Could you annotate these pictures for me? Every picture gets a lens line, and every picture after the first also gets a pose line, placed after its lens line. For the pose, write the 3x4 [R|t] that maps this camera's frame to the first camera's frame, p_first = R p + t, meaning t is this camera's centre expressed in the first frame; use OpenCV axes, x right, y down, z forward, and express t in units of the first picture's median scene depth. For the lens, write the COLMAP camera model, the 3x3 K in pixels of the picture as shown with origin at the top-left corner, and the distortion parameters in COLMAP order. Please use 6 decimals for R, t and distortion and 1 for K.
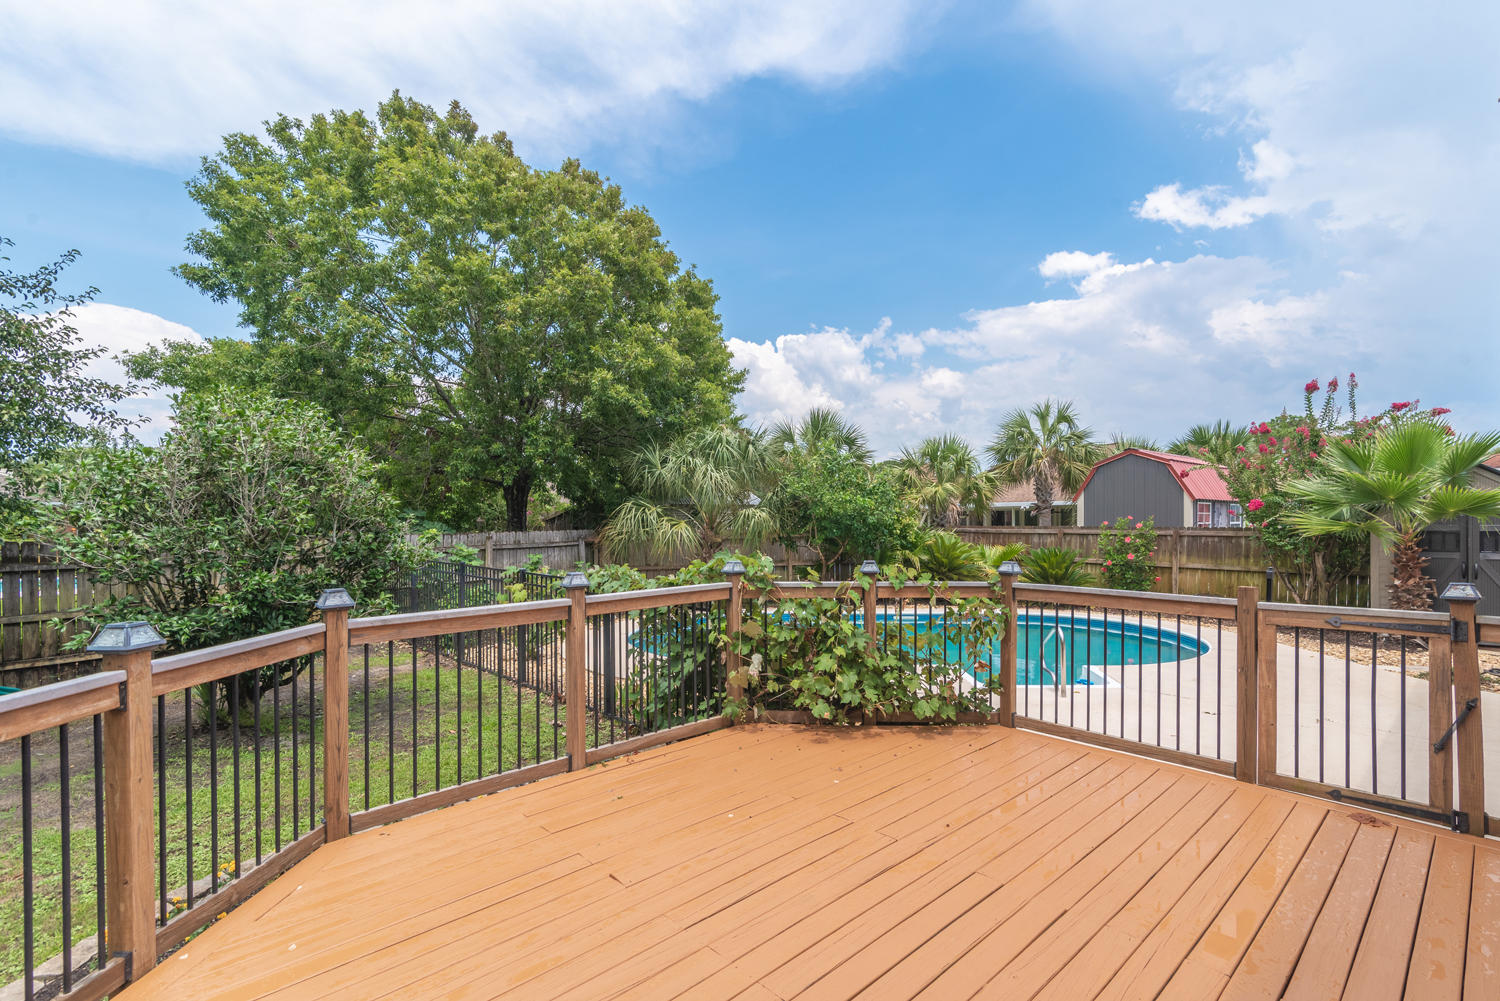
lens RADIAL K [[688.2, 0, 760.7], [0, 688.2, 515.4], [0, 0, 1]] dist [0.008575, 0.000085]
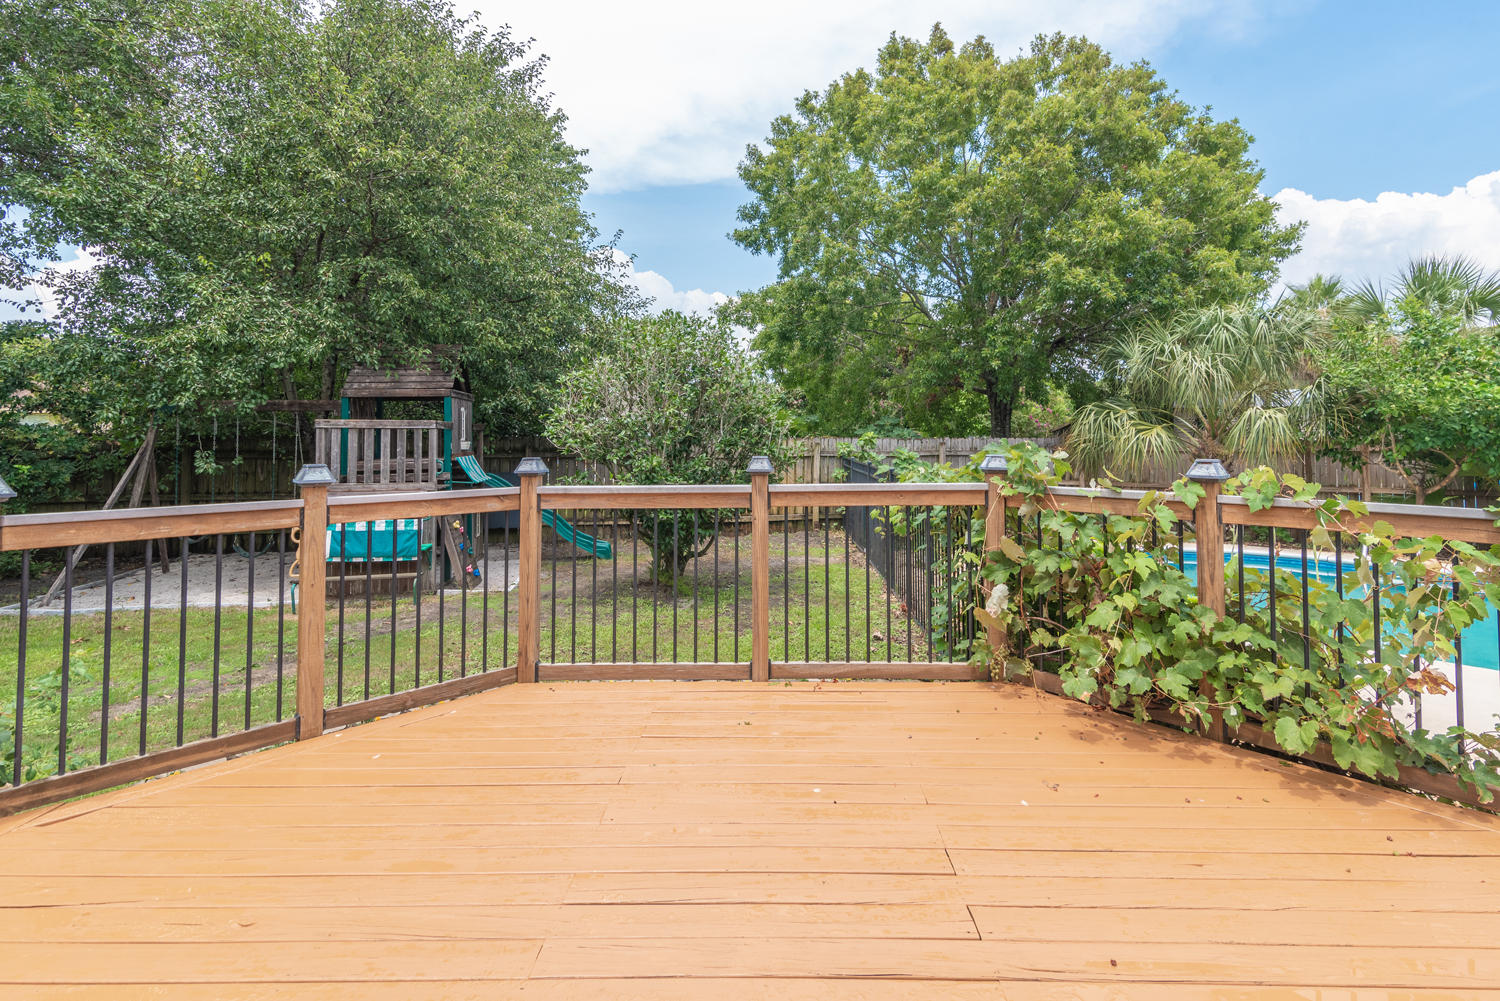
lens RADIAL K [[688.2, 0, 781.4], [0, 688.2, 419.8], [0, 0, 1]] dist [0.008575, 0.000085]
pose [[0.726644, -0.010192, -0.686938, 0.115961], [-0.002576, 0.999842, -0.017560, 0.016639], [0.687009, 0.014529, 0.726504, 0.120745]]
